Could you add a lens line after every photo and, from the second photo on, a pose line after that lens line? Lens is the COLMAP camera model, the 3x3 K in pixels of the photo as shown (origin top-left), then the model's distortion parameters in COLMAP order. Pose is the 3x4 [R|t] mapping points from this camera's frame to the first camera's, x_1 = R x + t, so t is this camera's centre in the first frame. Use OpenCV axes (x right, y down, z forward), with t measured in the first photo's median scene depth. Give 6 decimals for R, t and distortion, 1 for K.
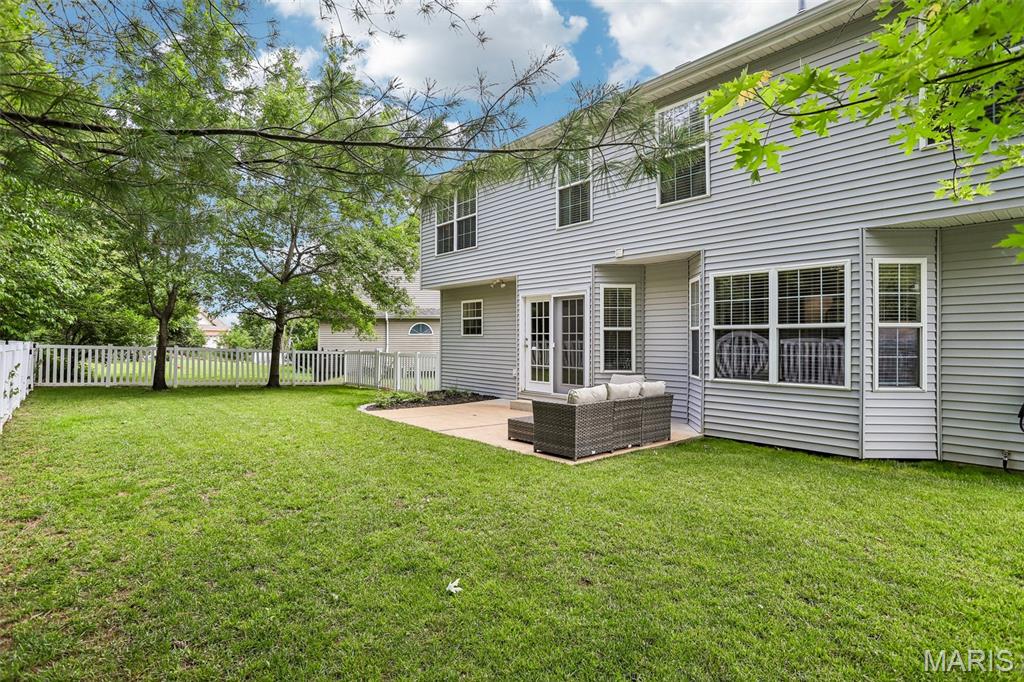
lens RADIAL K [[519.2, 0, 503.7], [0, 519.2, 343.5], [0, 0, 1]] dist [-0.085995, 0.055501]
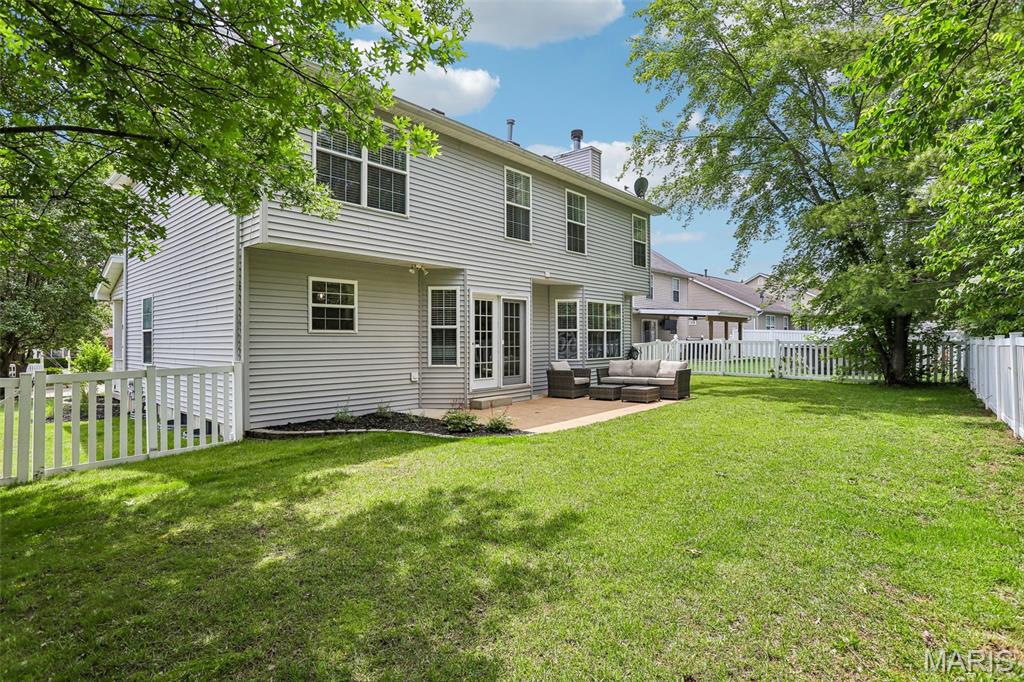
lens RADIAL K [[519.2, 0, 503.7], [0, 519.2, 343.5], [0, 0, 1]] dist [-0.085995, 0.055501]
pose [[-0.156983, -0.011396, 0.987536, -0.947344], [0.010352, 0.999860, 0.013184, -0.008219], [-0.987547, 0.012292, -0.156843, 1.120535]]
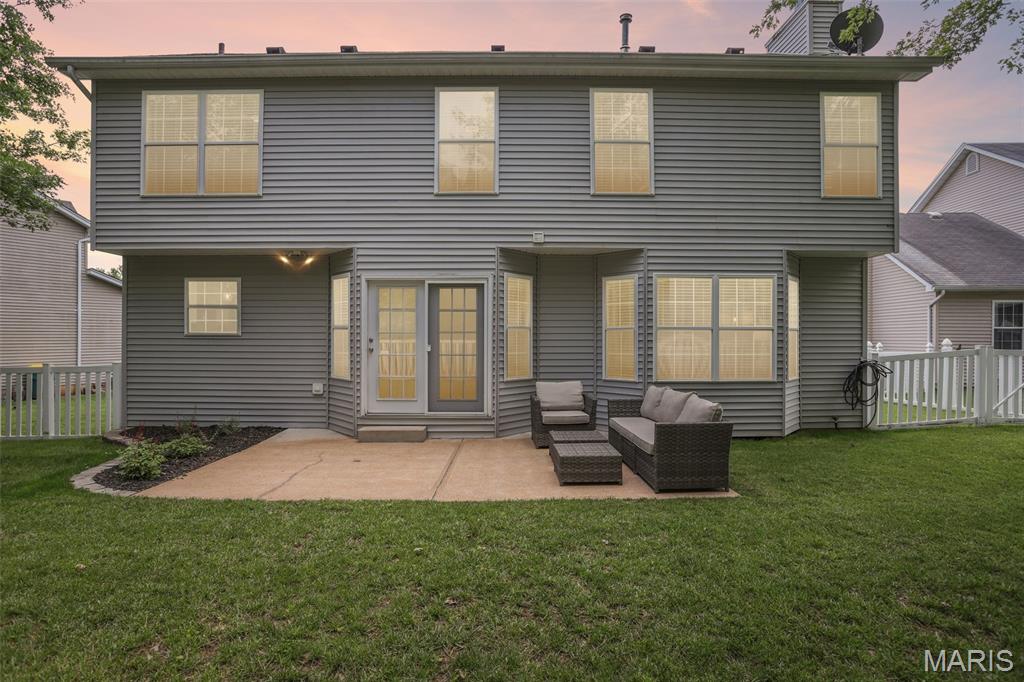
lens RADIAL K [[519.2, 0, 503.7], [0, 519.2, 343.5], [0, 0, 1]] dist [-0.085995, 0.055501]
pose [[0.627990, -0.002306, 0.778218, -0.397072], [0.005138, 0.999986, -0.001183, -0.001814], [-0.778204, 0.004742, 0.627993, 0.429909]]
